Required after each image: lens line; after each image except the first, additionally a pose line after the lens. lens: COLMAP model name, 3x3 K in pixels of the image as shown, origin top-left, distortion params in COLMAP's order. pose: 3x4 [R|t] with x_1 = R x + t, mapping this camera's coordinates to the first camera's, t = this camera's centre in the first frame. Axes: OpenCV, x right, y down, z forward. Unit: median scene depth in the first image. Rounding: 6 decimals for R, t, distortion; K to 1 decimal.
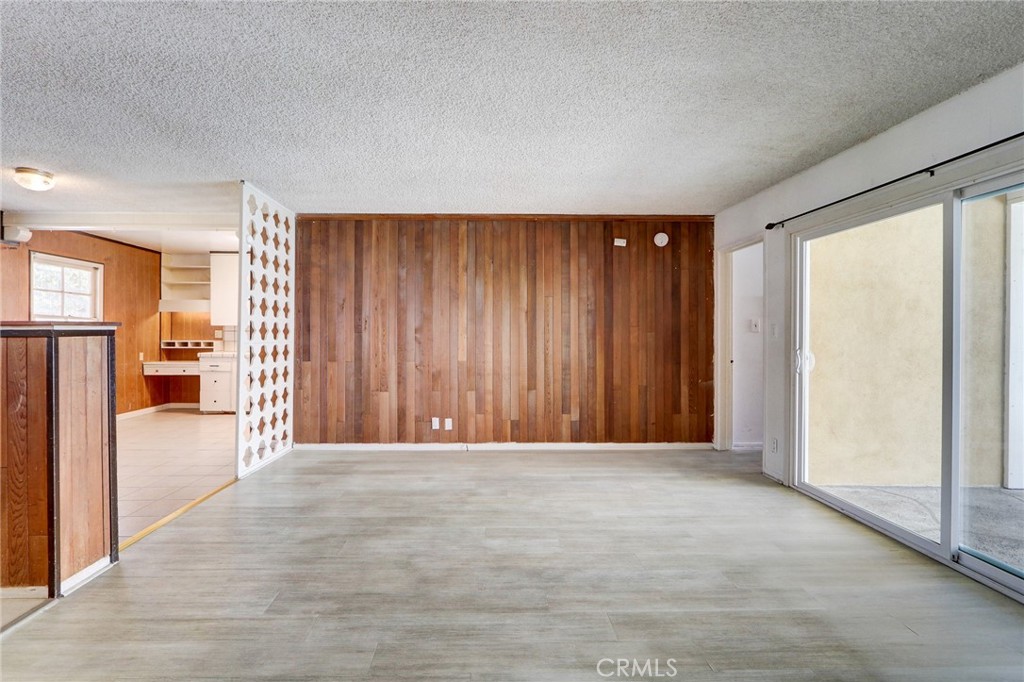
lens RADIAL K [[475.4, 0, 494.3], [0, 475.4, 333.3], [0, 0, 1]] dist [-0.017816, 0.002718]
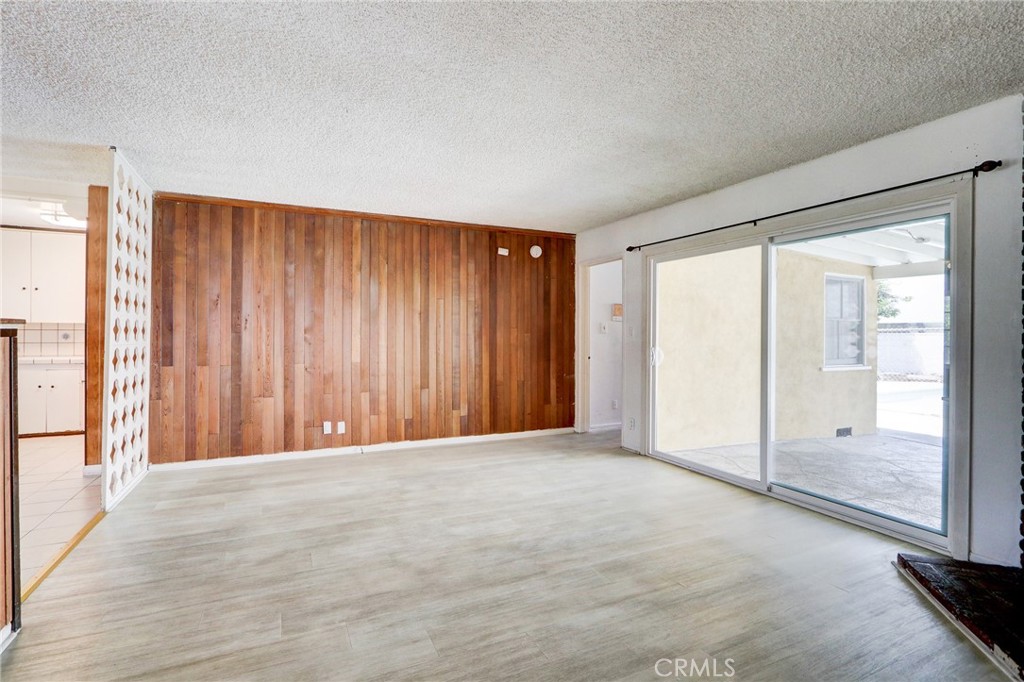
lens RADIAL K [[475.4, 0, 494.3], [0, 475.4, 333.3], [0, 0, 1]] dist [-0.017816, 0.002718]
pose [[0.918394, 0.002719, 0.395657, -0.192746], [-0.002999, 0.999995, 0.000090, -0.001766], [-0.395655, -0.001269, 0.918398, -0.008276]]
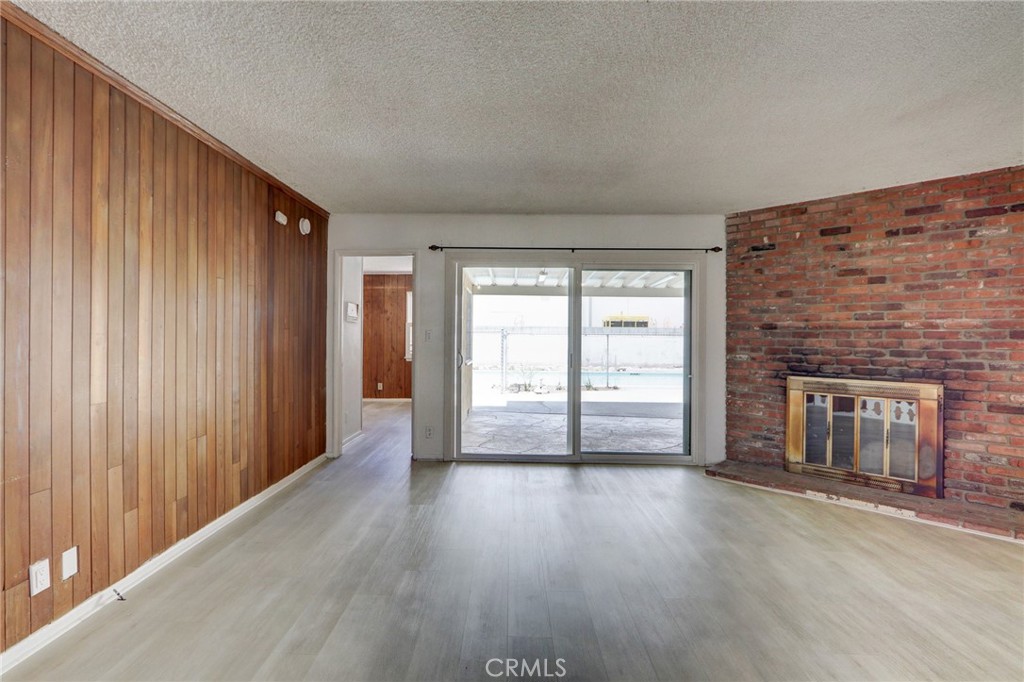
lens RADIAL K [[475.4, 0, 494.3], [0, 475.4, 333.3], [0, 0, 1]] dist [-0.017816, 0.002718]
pose [[0.058095, 0.004822, 0.998299, -0.475803], [-0.007697, 0.999961, -0.004382, -0.006190], [-0.998281, -0.007429, 0.058130, 0.617748]]
